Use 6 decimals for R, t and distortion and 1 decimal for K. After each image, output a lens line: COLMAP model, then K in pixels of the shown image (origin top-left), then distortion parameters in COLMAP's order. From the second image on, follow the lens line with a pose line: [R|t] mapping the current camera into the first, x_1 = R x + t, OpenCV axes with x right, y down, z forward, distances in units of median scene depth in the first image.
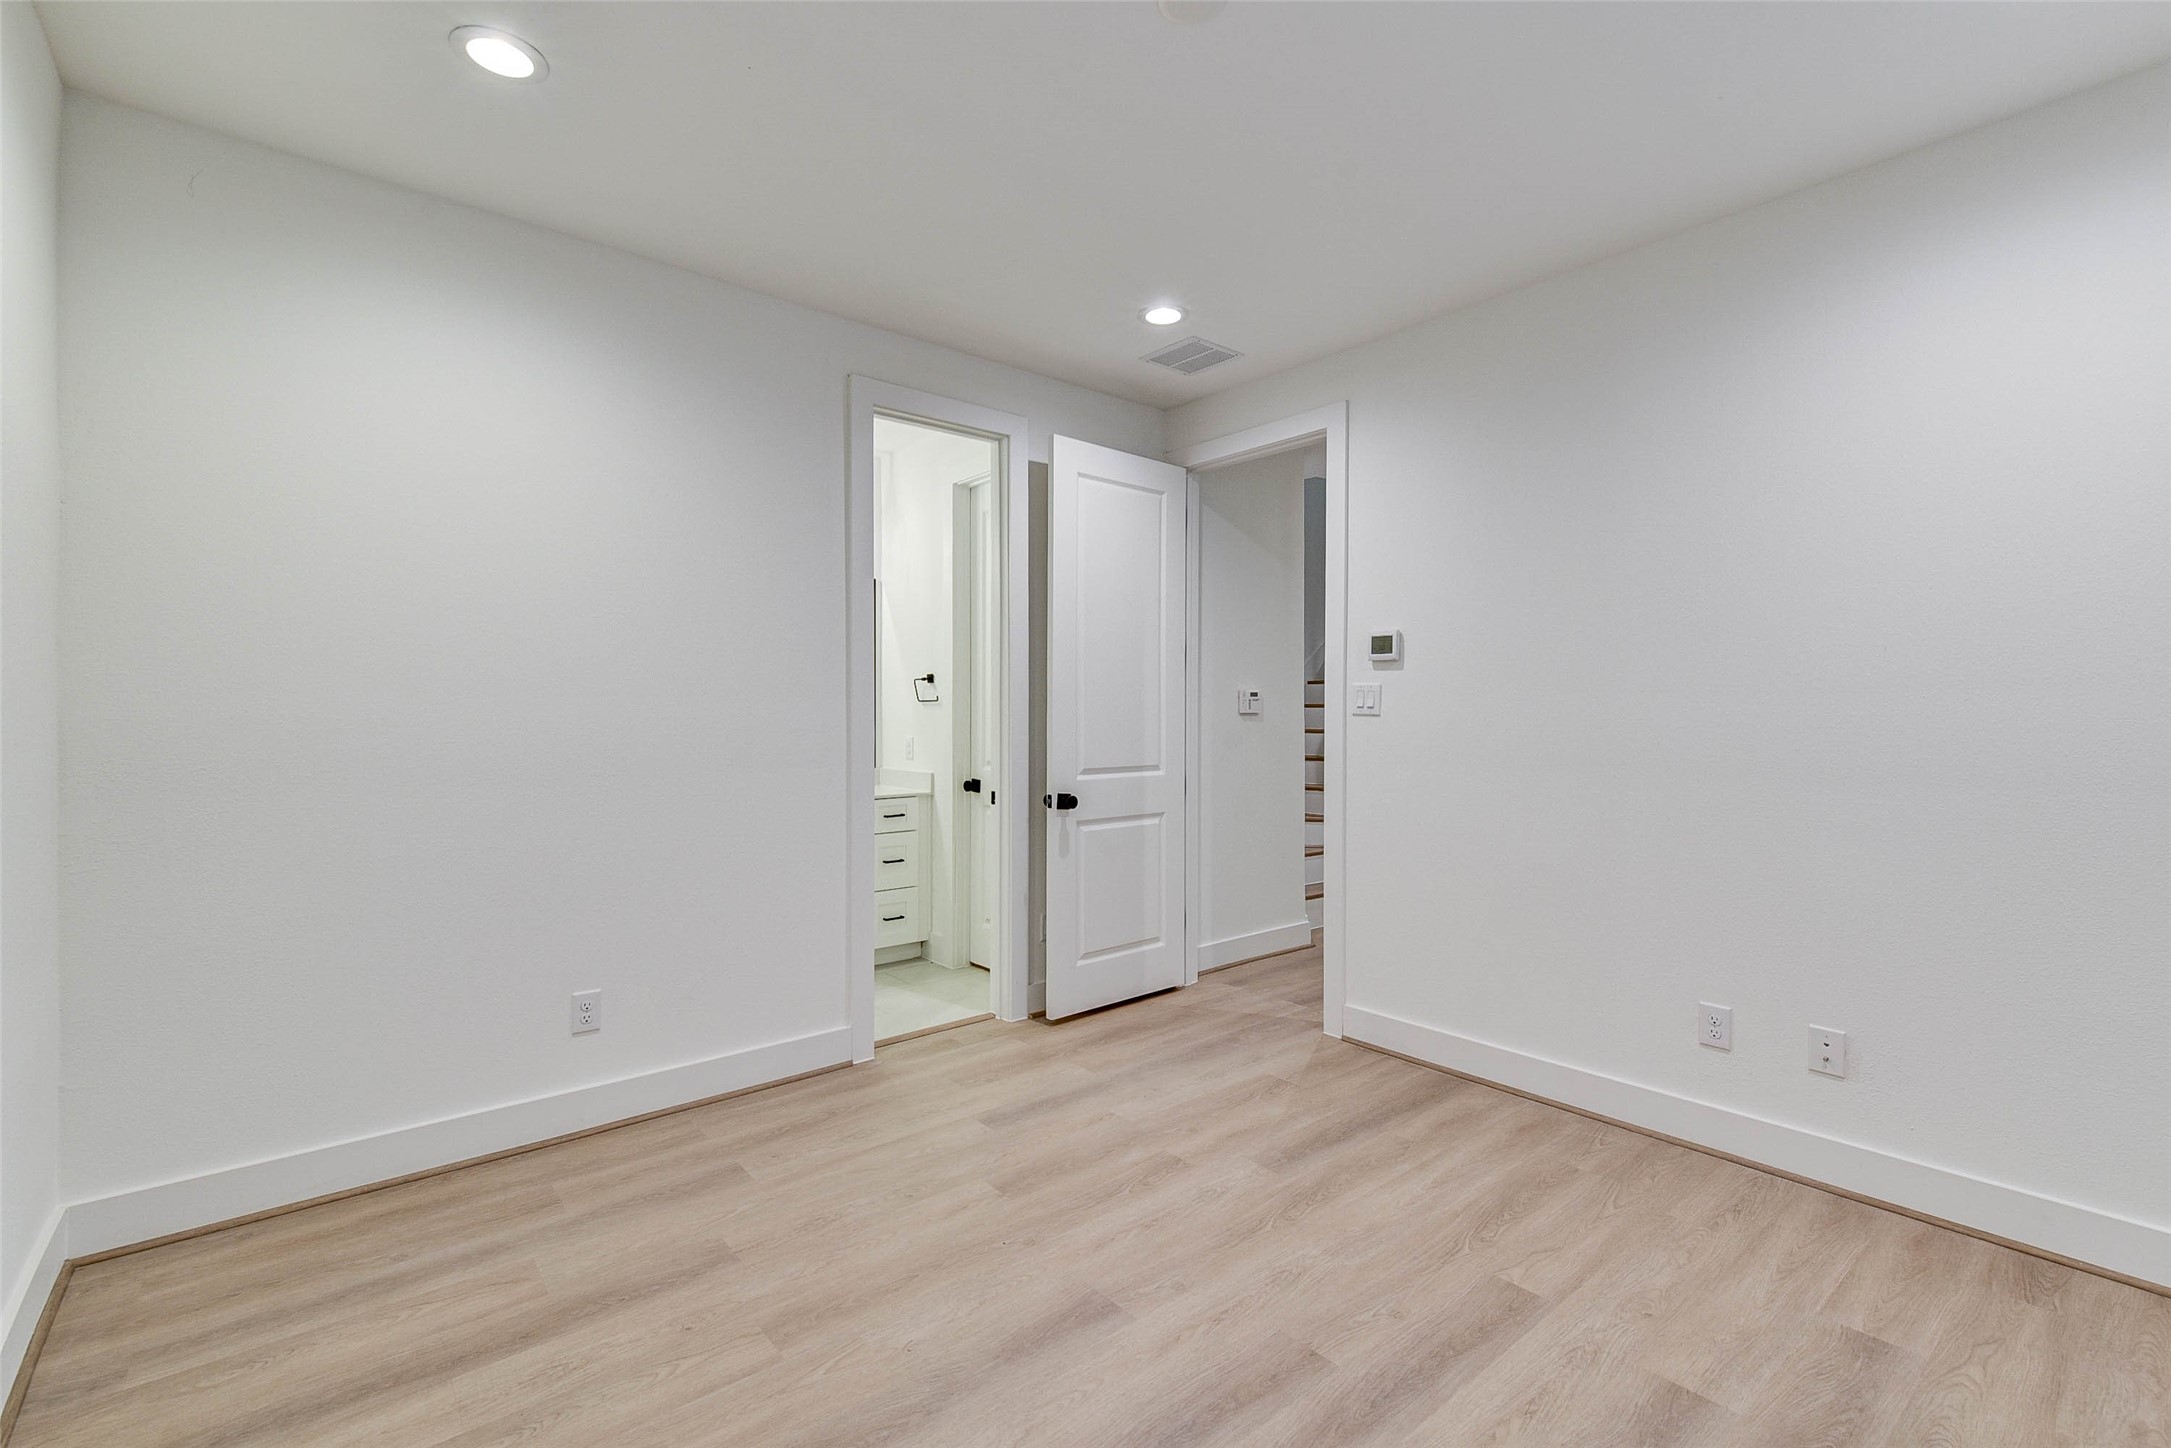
lens RADIAL K [[921.5, 0, 1078.3], [0, 921.5, 715.7], [0, 0, 1]] dist [0.017206, -0.000405]
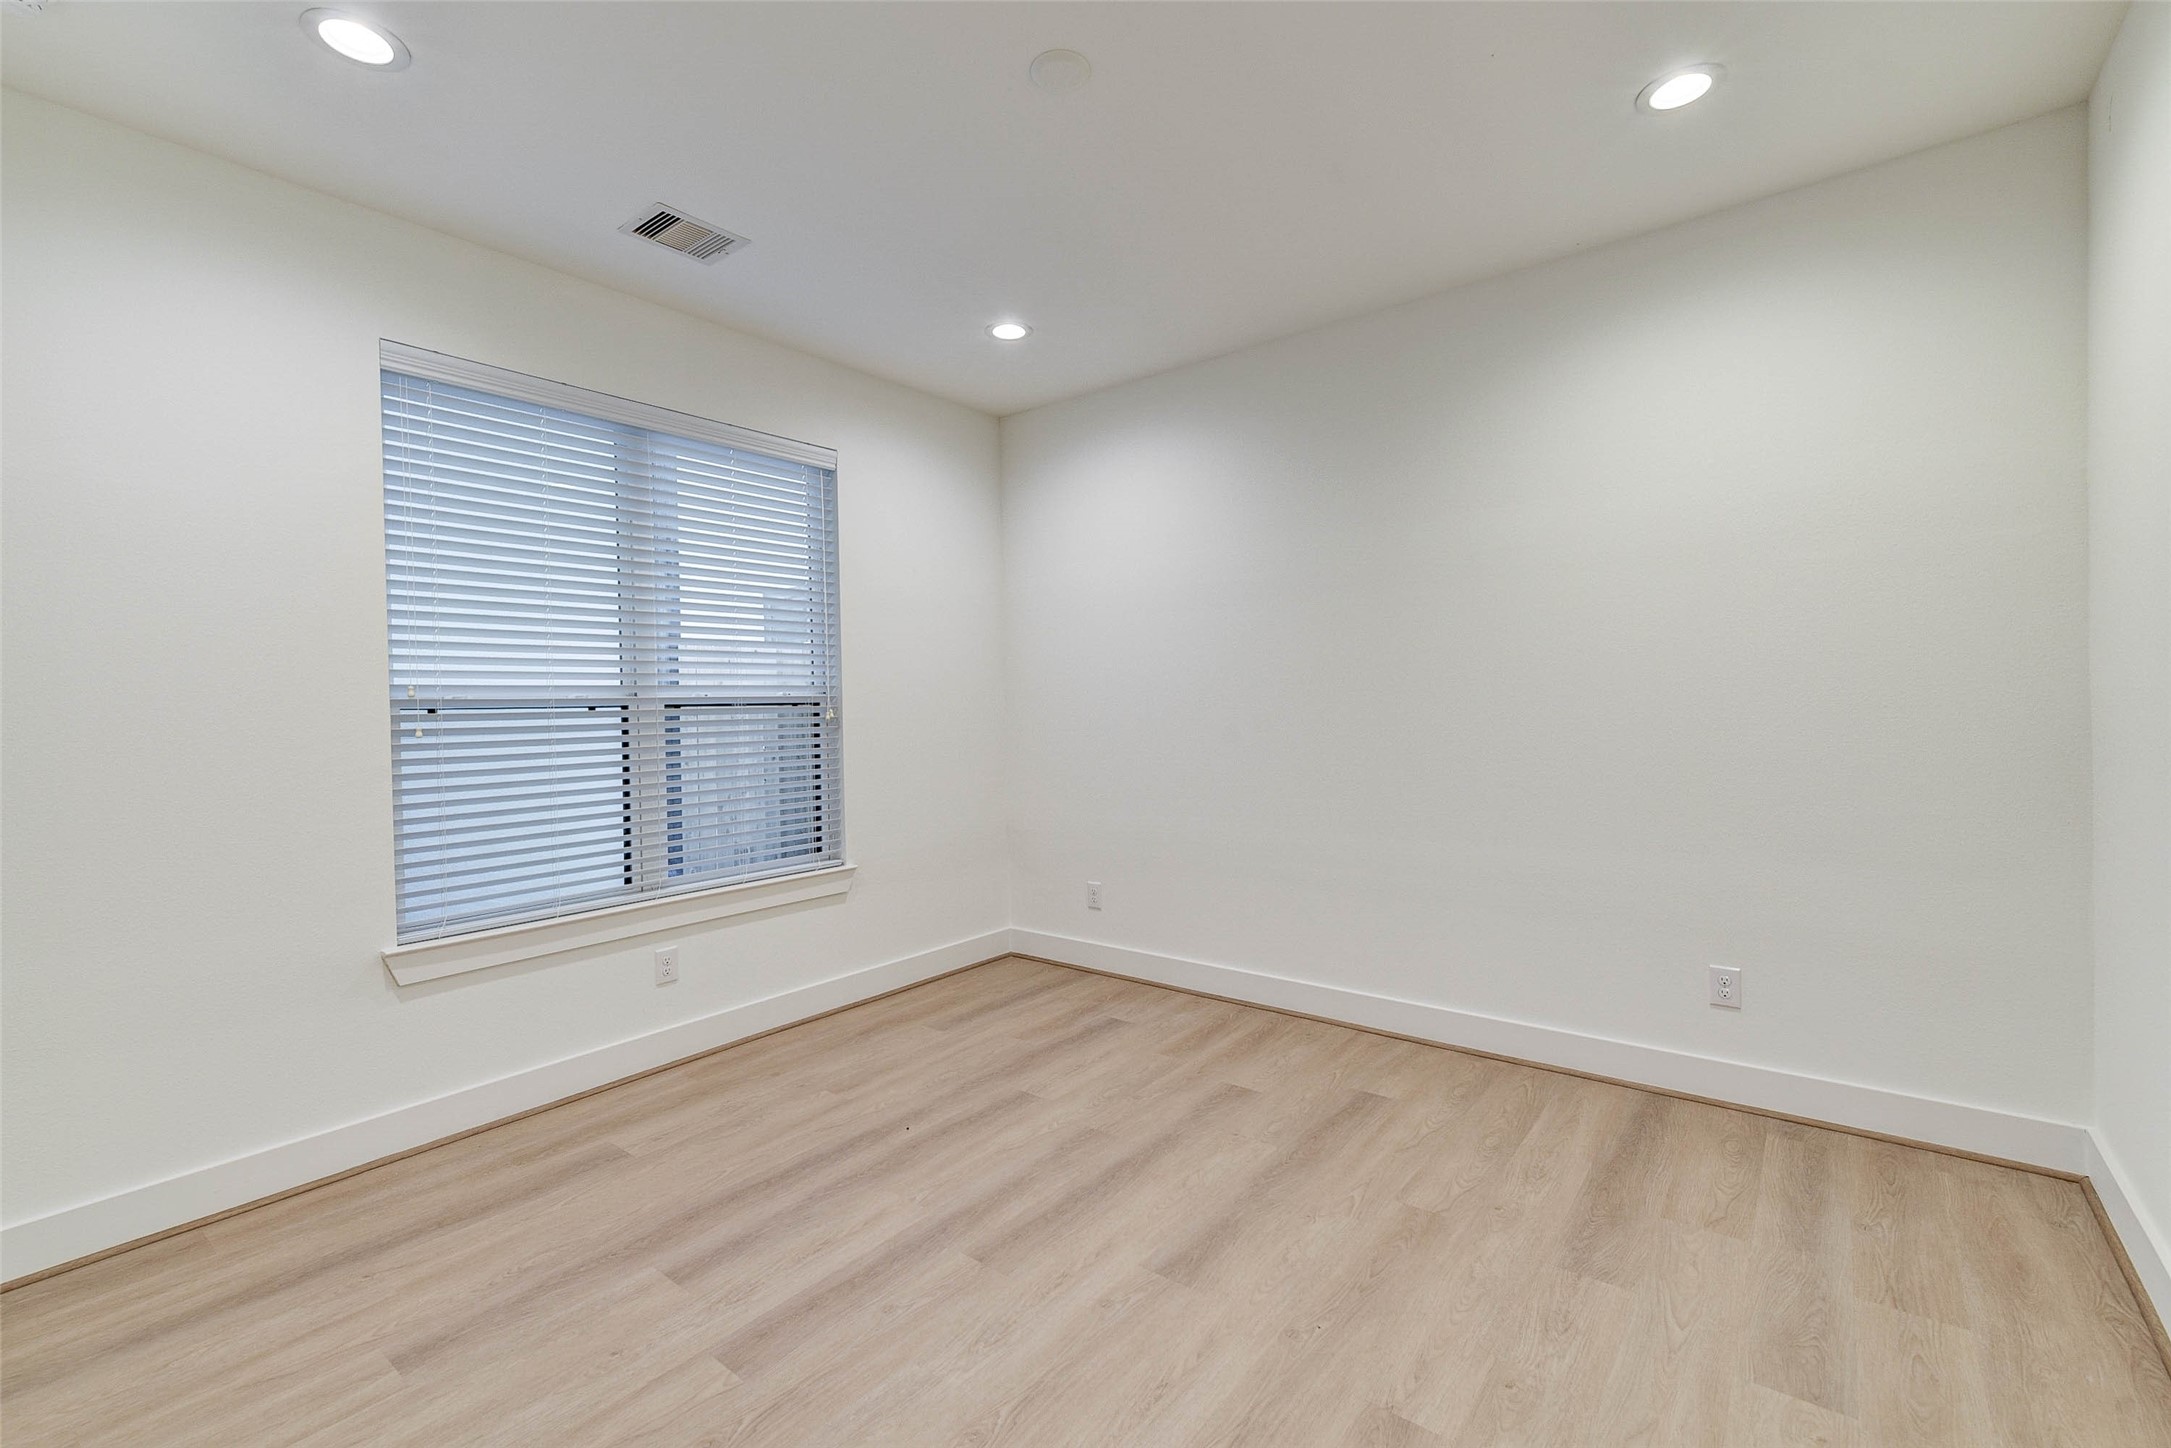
lens RADIAL K [[921.5, 0, 1078.3], [0, 921.5, 715.7], [0, 0, 1]] dist [0.017206, -0.000405]
pose [[-0.977691, 0.020329, -0.209062, 0.334369], [0.017689, 0.999739, 0.014492, -0.003046], [0.209302, 0.010471, -0.977795, 1.981846]]
